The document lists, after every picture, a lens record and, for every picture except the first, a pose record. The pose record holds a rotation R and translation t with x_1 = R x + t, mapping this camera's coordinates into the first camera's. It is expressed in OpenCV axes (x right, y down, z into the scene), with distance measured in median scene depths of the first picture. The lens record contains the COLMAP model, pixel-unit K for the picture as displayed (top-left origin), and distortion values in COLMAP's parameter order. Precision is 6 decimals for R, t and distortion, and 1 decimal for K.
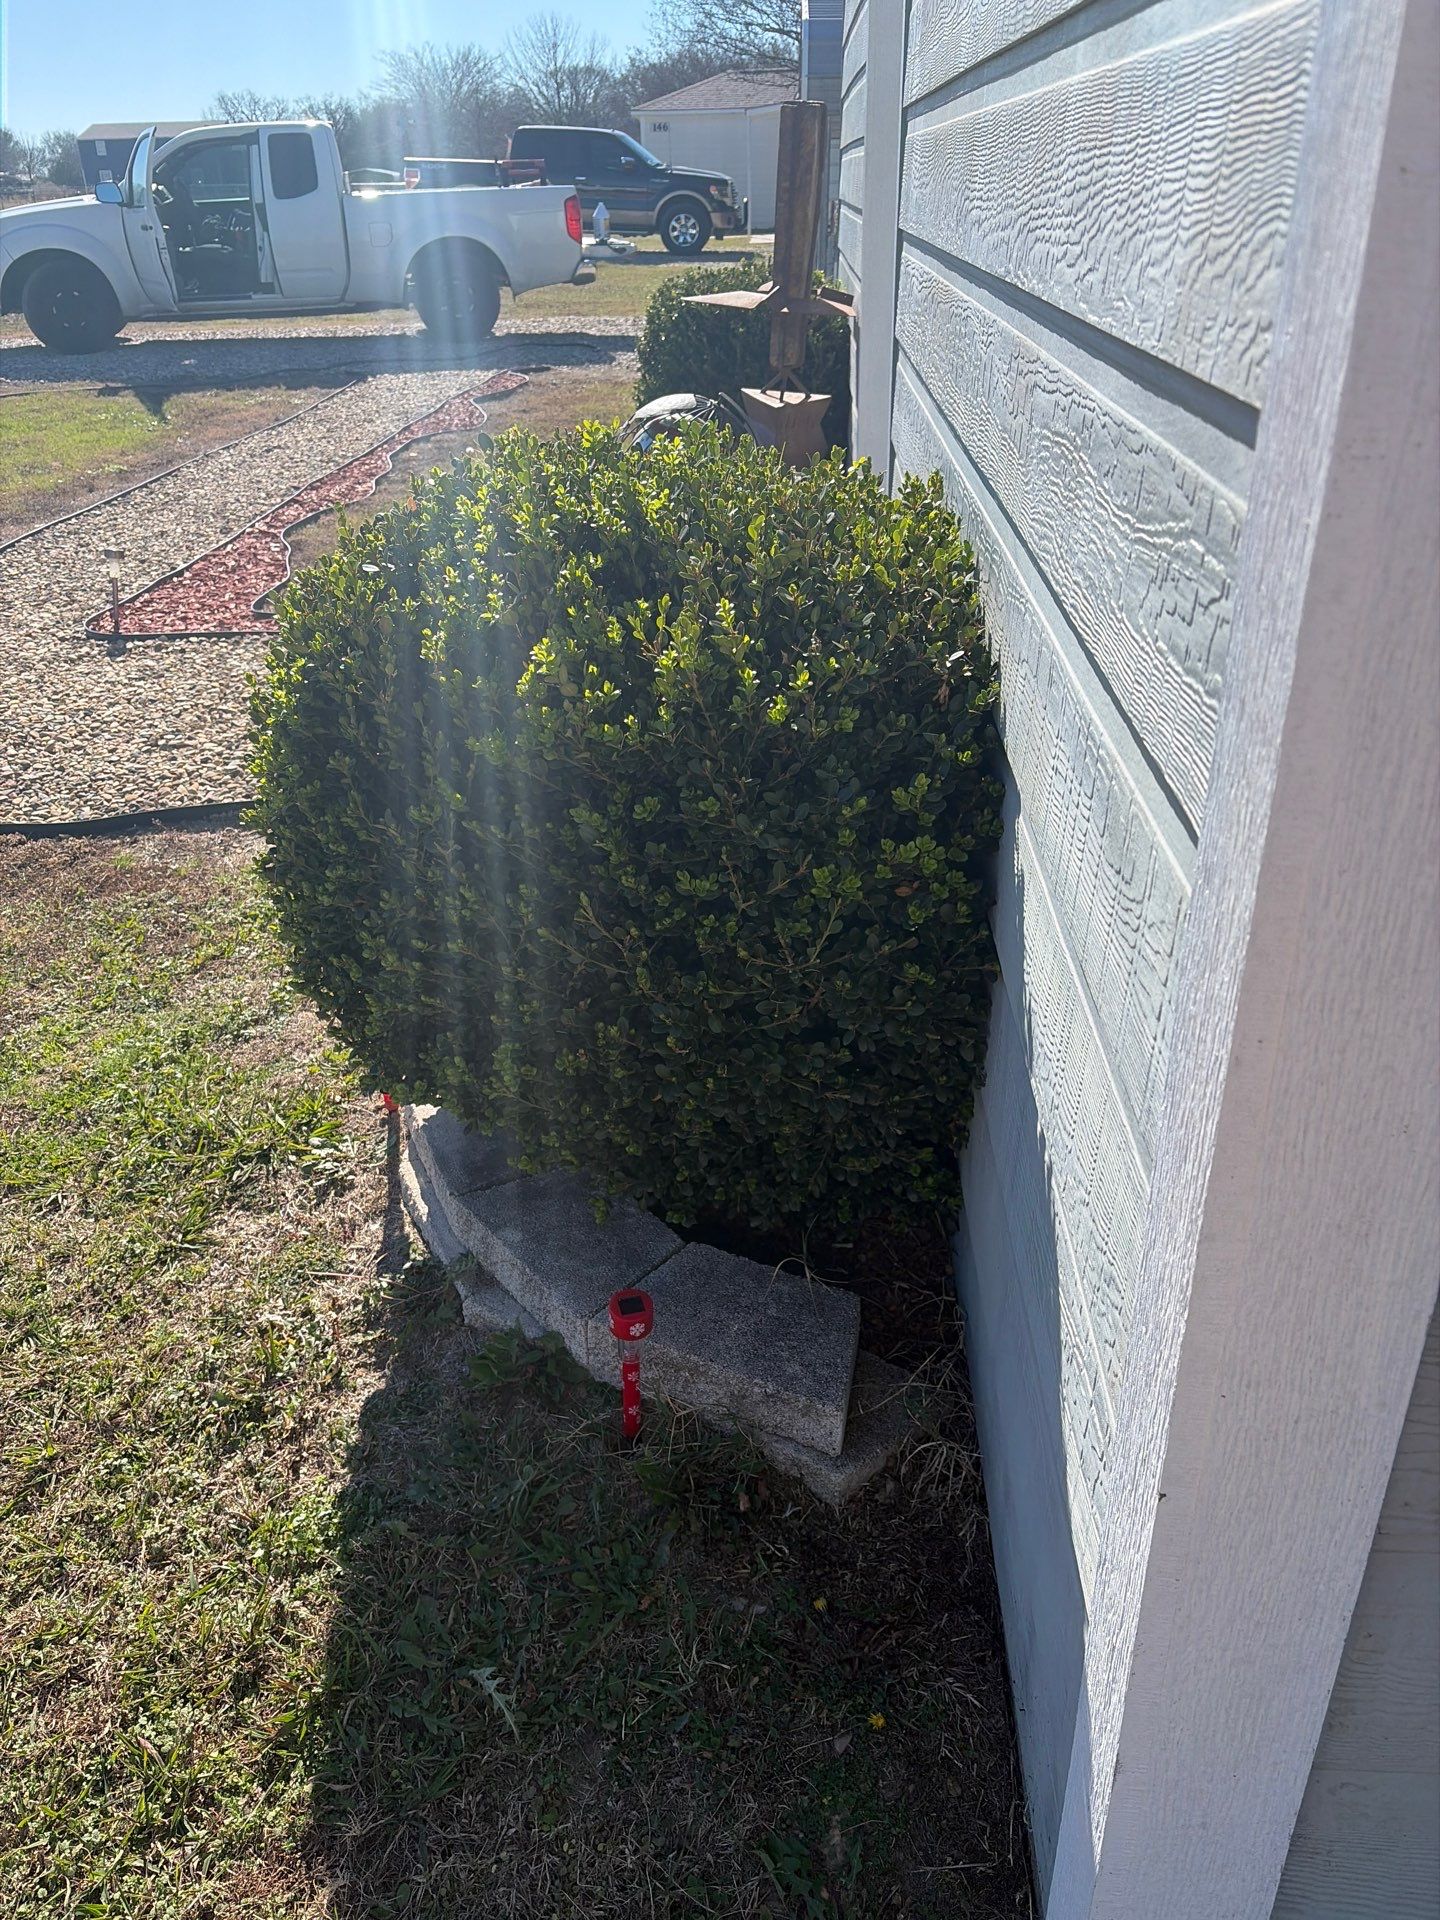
lens RADIAL K [[1443.1, 0, 722.8], [0, 1443.1, 959.2], [0, 0, 1]] dist [0.051278, -0.059948]
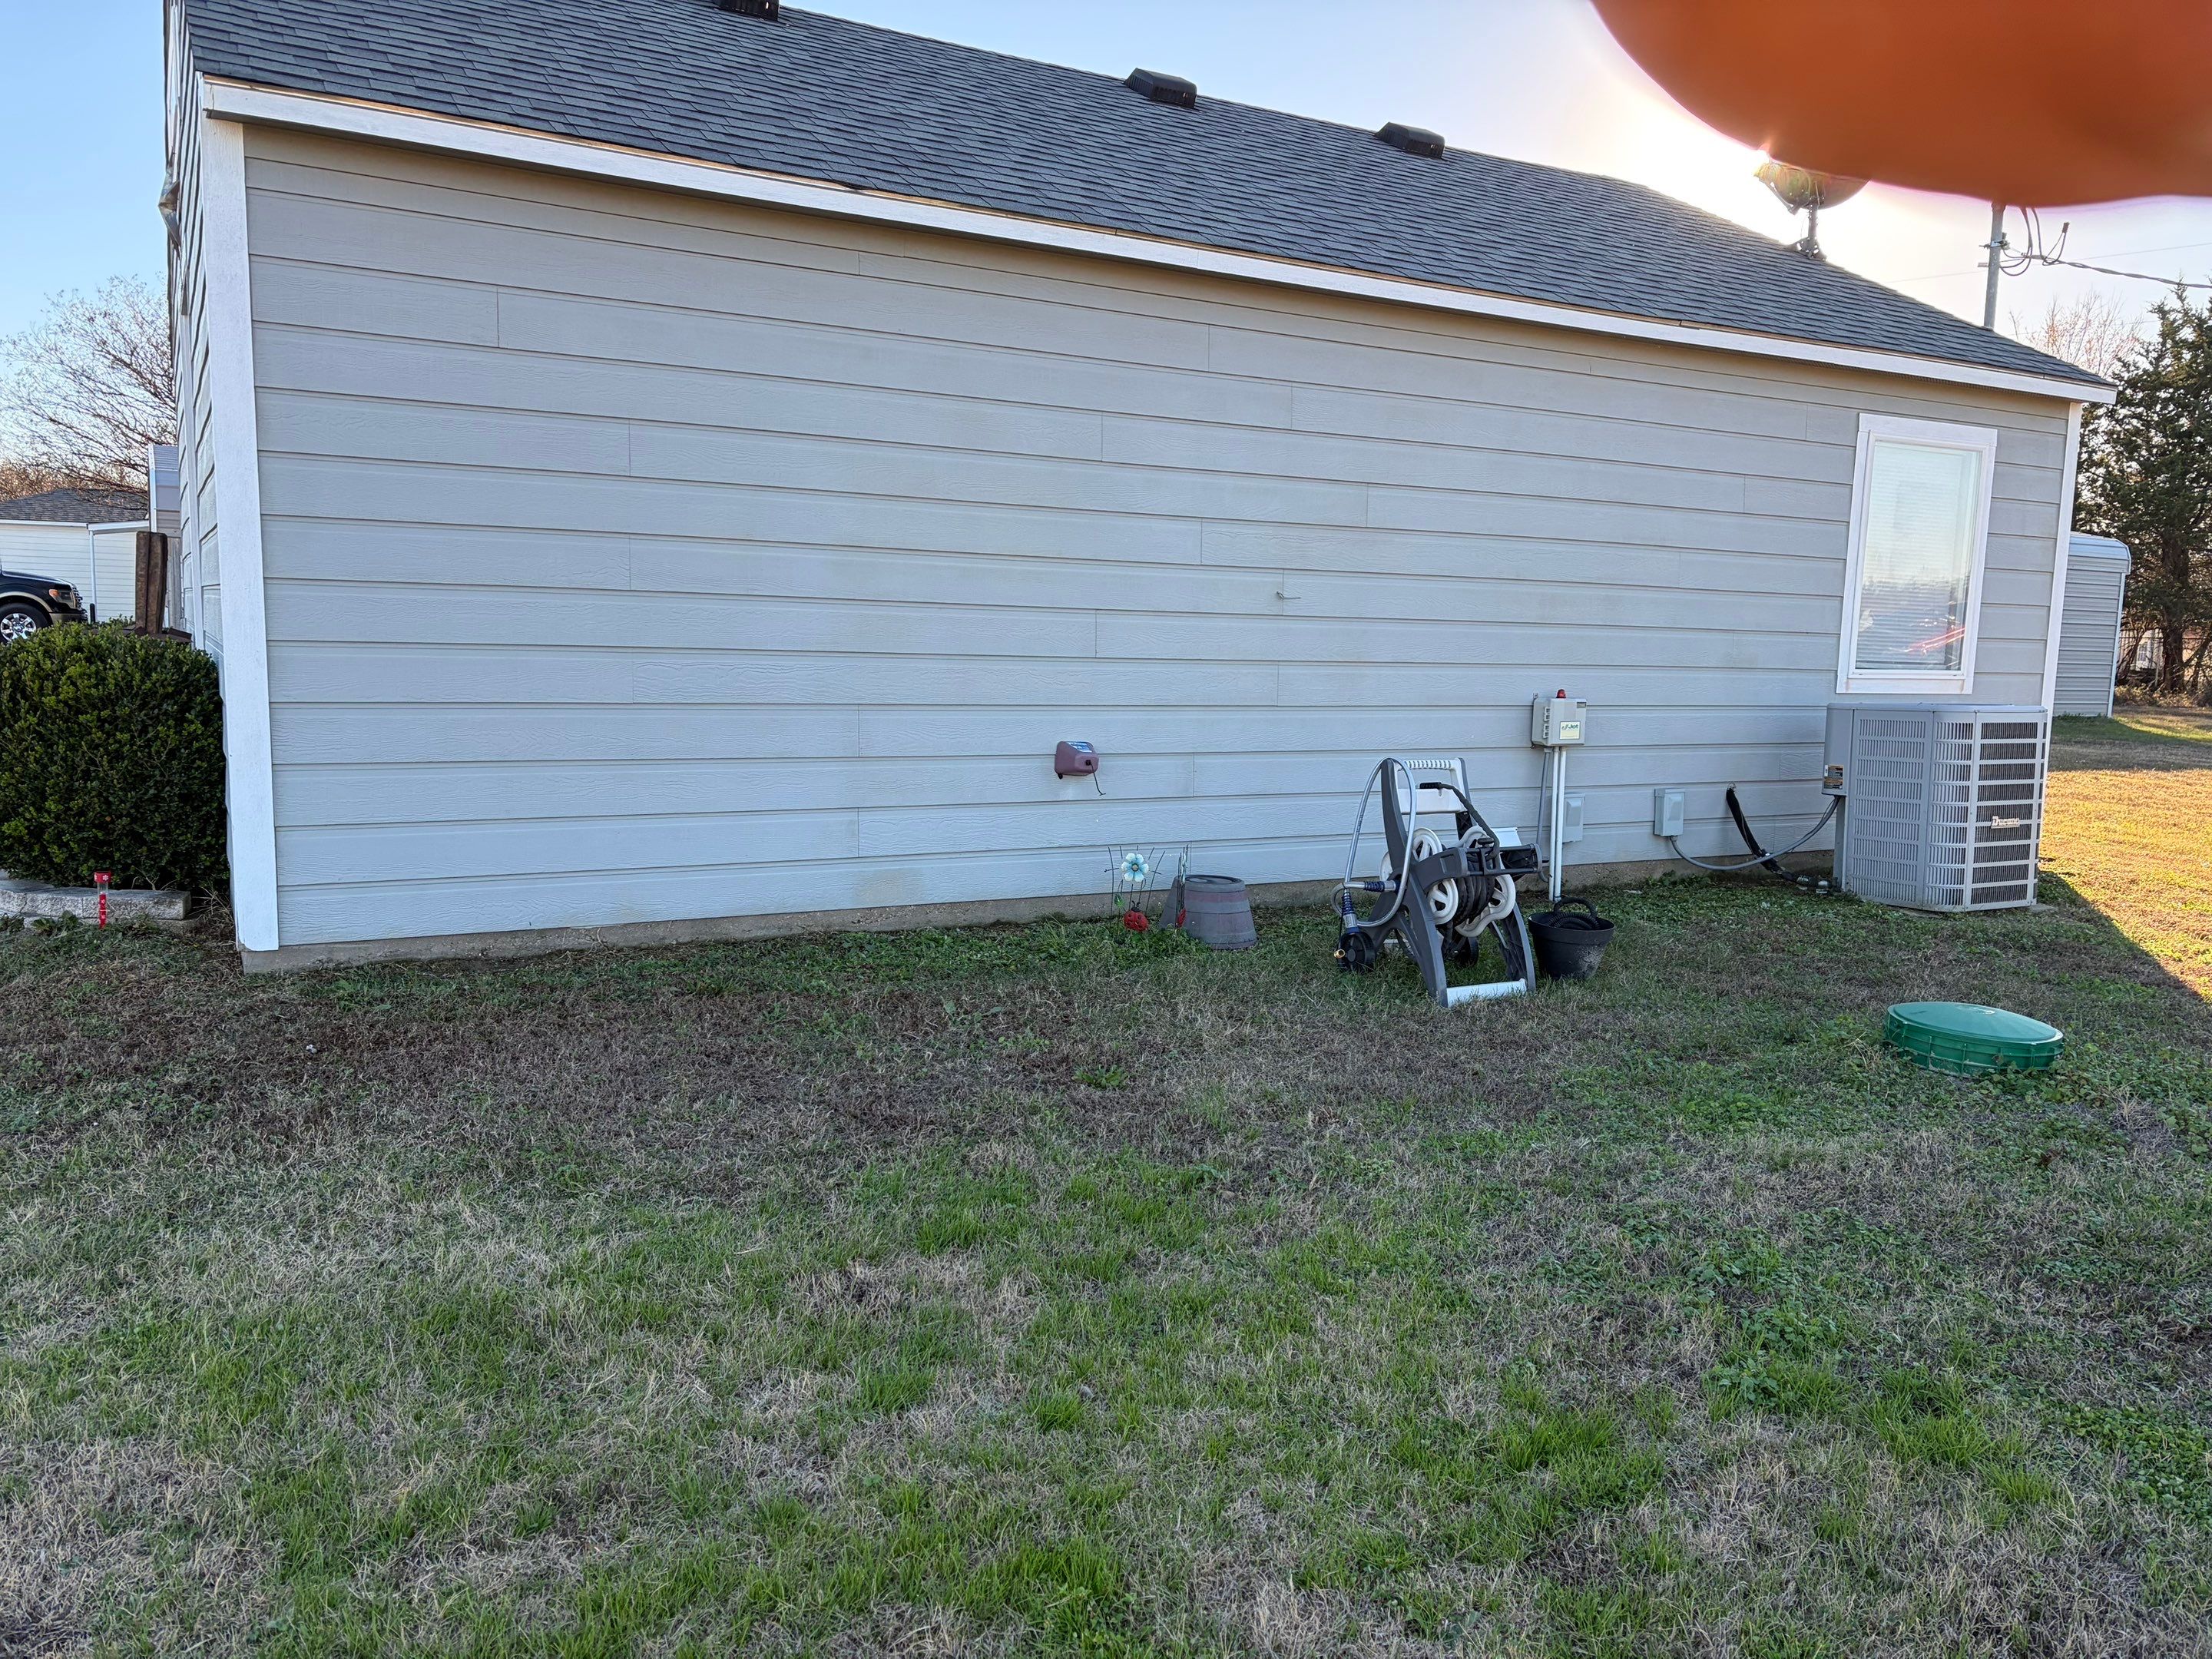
lens RADIAL K [[1662.6, 0, 1106.3], [0, 1662.6, 831.7], [0, 0, 1]] dist [0.051278, -0.059948]
pose [[0.849187, -0.036531, 0.526828, -0.013267], [0.218988, 0.932149, -0.288346, 0.166020], [-0.480548, 0.360228, 0.799568, -0.294813]]
